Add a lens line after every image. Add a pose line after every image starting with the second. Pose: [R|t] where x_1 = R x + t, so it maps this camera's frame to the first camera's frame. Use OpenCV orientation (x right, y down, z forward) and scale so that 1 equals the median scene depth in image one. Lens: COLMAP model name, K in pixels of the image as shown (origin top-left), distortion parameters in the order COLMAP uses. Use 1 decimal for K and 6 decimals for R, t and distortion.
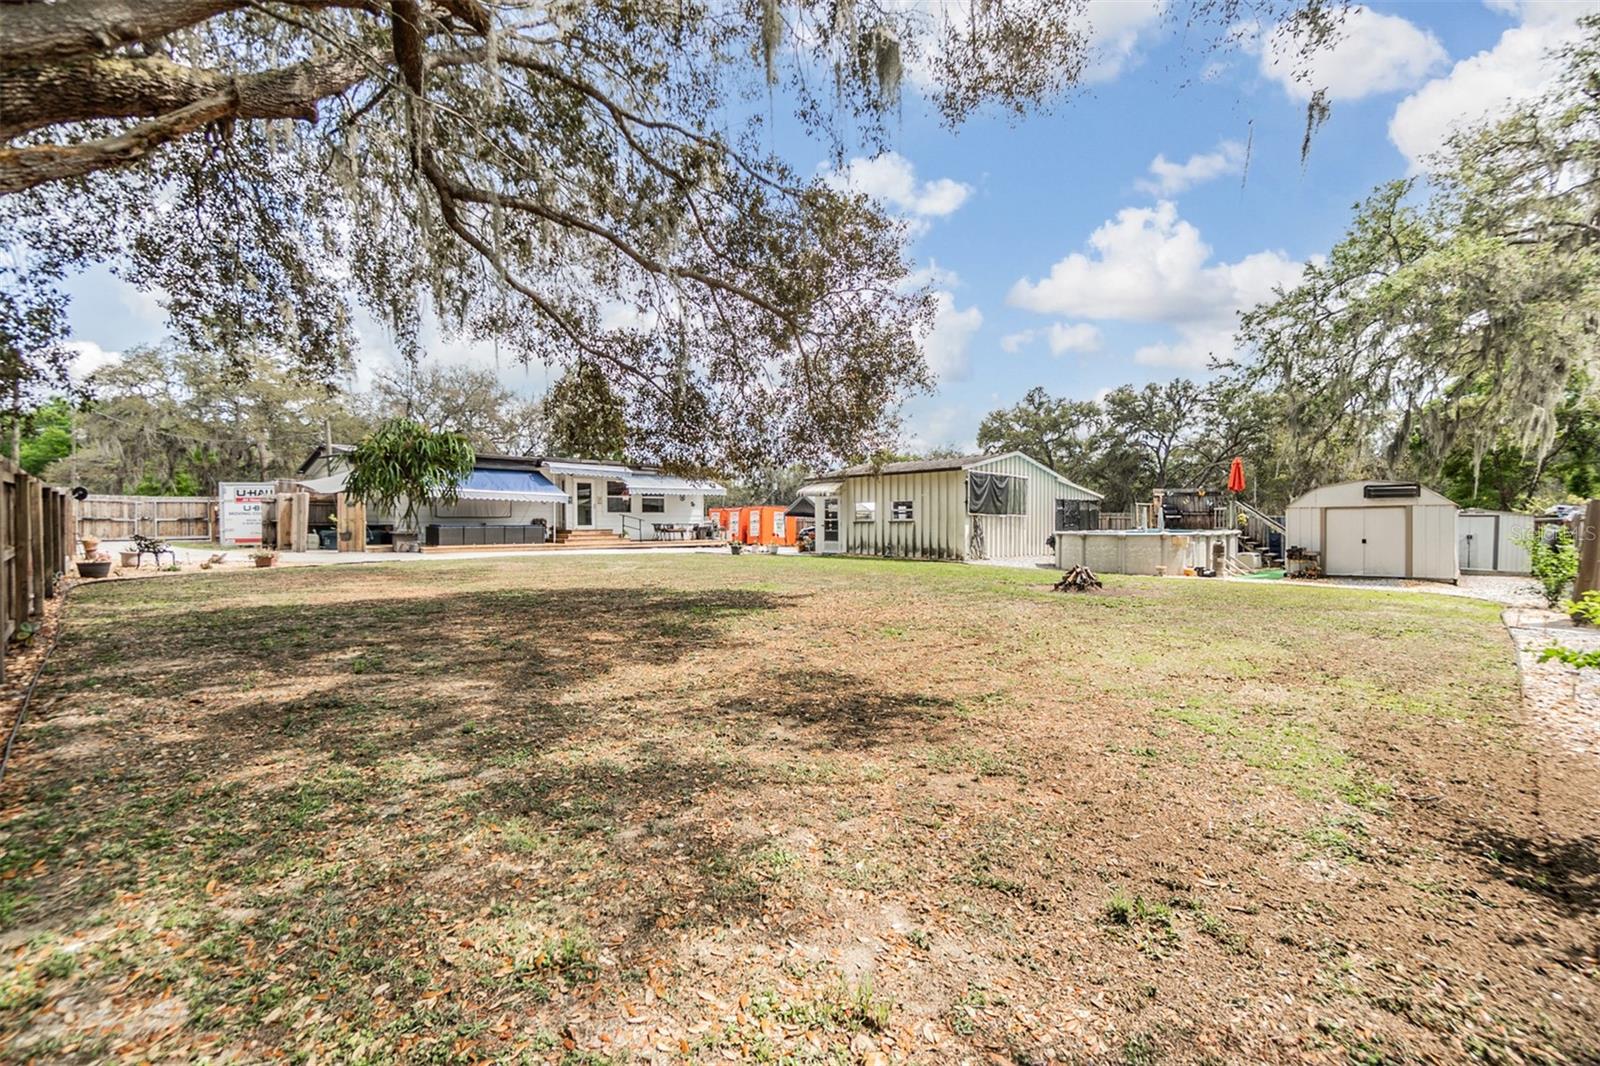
lens RADIAL K [[686.7, 0, 800.0], [0, 686.7, 533.0], [0, 0, 1]] dist [-0.001976, -0.000362]
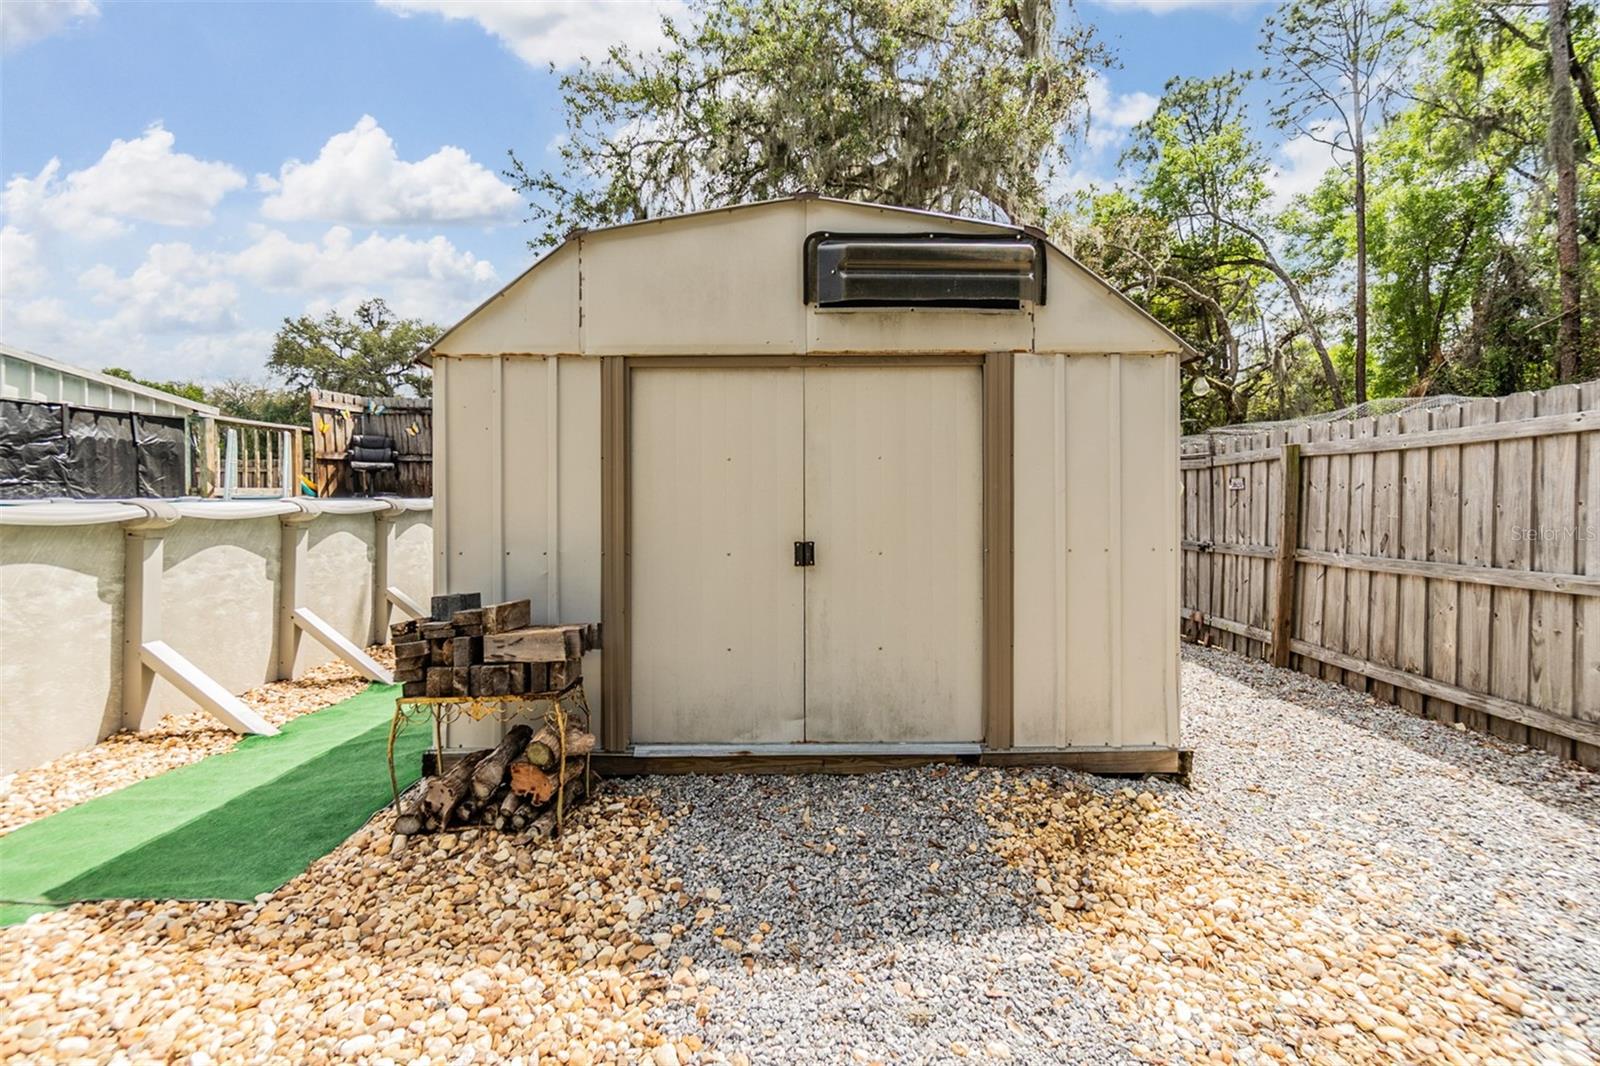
lens RADIAL K [[699.3, 0, 775.2], [0, 699.3, 487.0], [0, 0, 1]] dist [-0.002491, -0.000120]
pose [[0.730451, 0.012455, 0.682851, 0.163134], [0.004311, 0.999730, -0.022846, -0.000306], [-0.682951, 0.019632, 0.730200, 0.205247]]
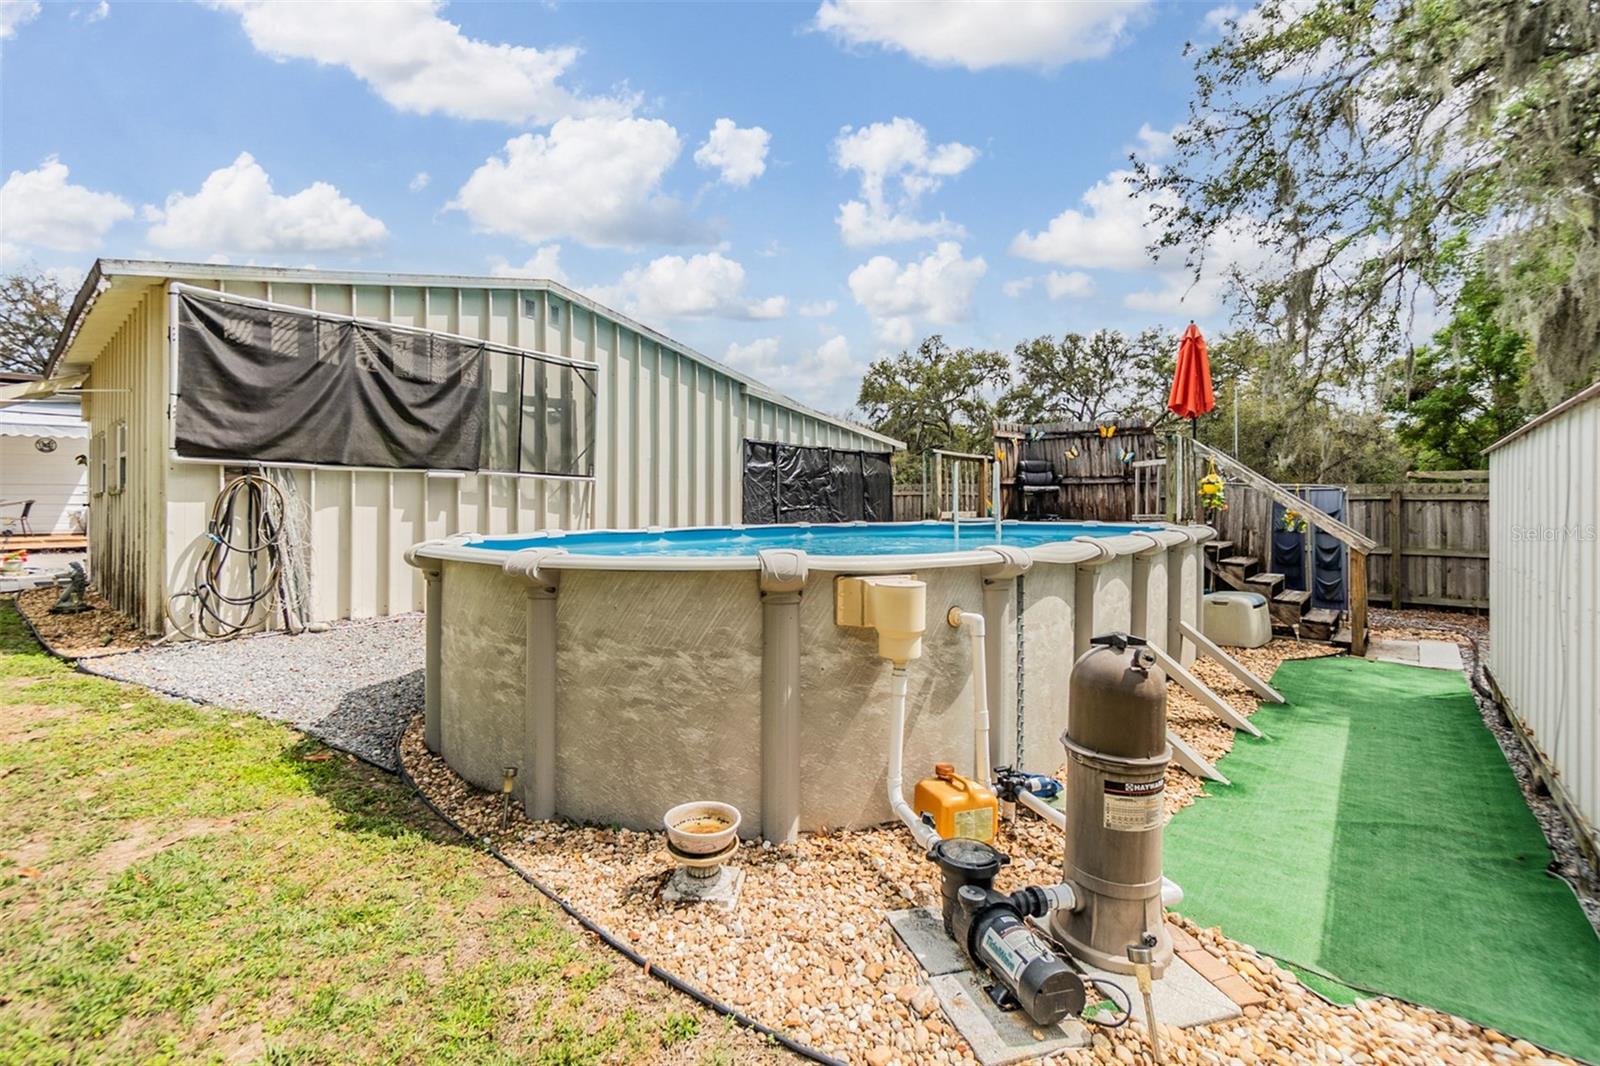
lens RADIAL K [[689.1, 0, 798.3], [0, 689.1, 510.2], [0, 0, 1]] dist [-0.002176, -0.000416]
pose [[0.997493, 0.003735, 0.070667, 0.136913], [-0.003175, 0.999963, -0.008038, -0.002468], [-0.070695, 0.007794, 0.997468, 0.221609]]
